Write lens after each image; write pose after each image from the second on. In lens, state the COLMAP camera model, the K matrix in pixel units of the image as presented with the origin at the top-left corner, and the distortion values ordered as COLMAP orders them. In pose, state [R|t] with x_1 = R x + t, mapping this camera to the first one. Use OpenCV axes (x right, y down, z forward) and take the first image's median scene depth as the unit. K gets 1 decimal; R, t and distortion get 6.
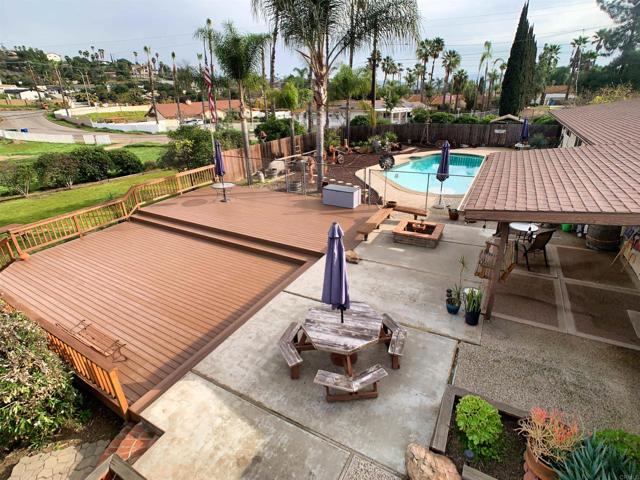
lens RADIAL K [[329.2, 0, 319.0], [0, 329.2, 231.0], [0, 0, 1]] dist [-0.041672, 0.016580]
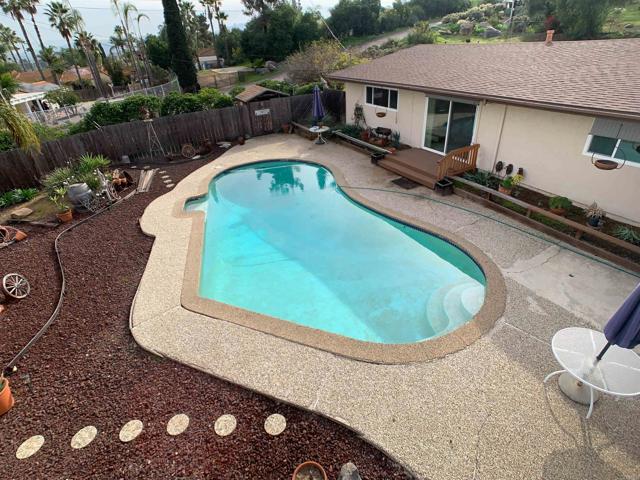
lens RADIAL K [[329.2, 0, 319.0], [0, 329.2, 231.0], [0, 0, 1]] dist [-0.041672, 0.016580]
pose [[0.548257, -0.423075, 0.721403, 0.055329], [0.363690, 0.897380, 0.249878, -0.557306], [-0.753090, 0.125370, 0.645862, 1.311202]]
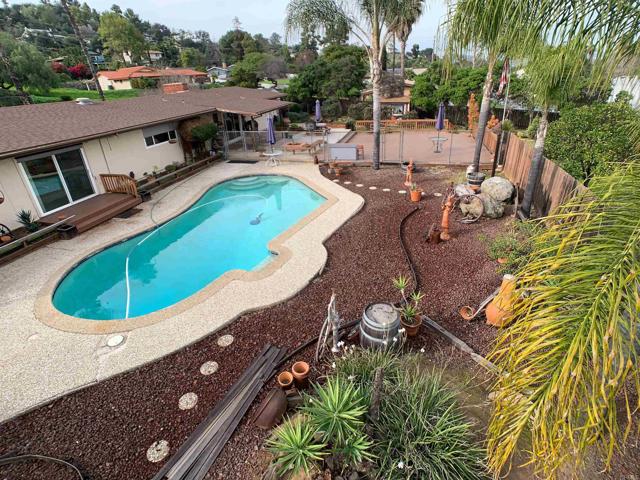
lens RADIAL K [[329.2, 0, 319.0], [0, 329.2, 231.0], [0, 0, 1]] dist [-0.041672, 0.016580]
pose [[-0.967625, 0.181303, -0.175587, 0.623492], [-0.010924, 0.664954, 0.746805, -1.211435], [0.252155, 0.724545, -0.641445, 2.824285]]
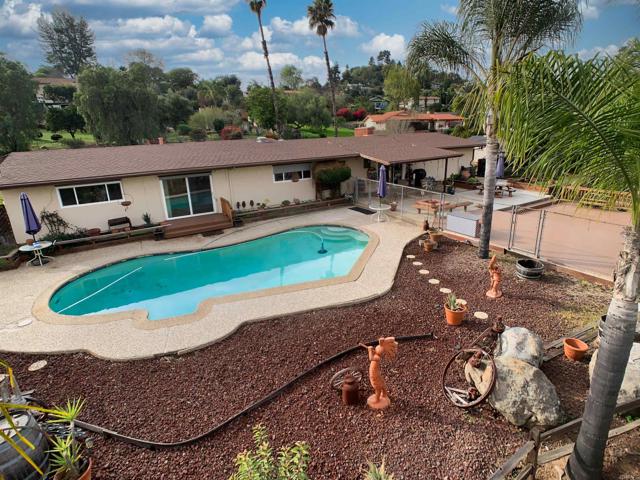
lens RADIAL K [[329.2, 0, 319.0], [0, 329.2, 231.0], [0, 0, 1]] dist [-0.041672, 0.016580]
pose [[-0.856770, -0.082585, 0.509043, -0.070158], [0.262395, 0.779954, 0.568173, -1.042443], [-0.443953, 0.620364, -0.646571, 2.531392]]
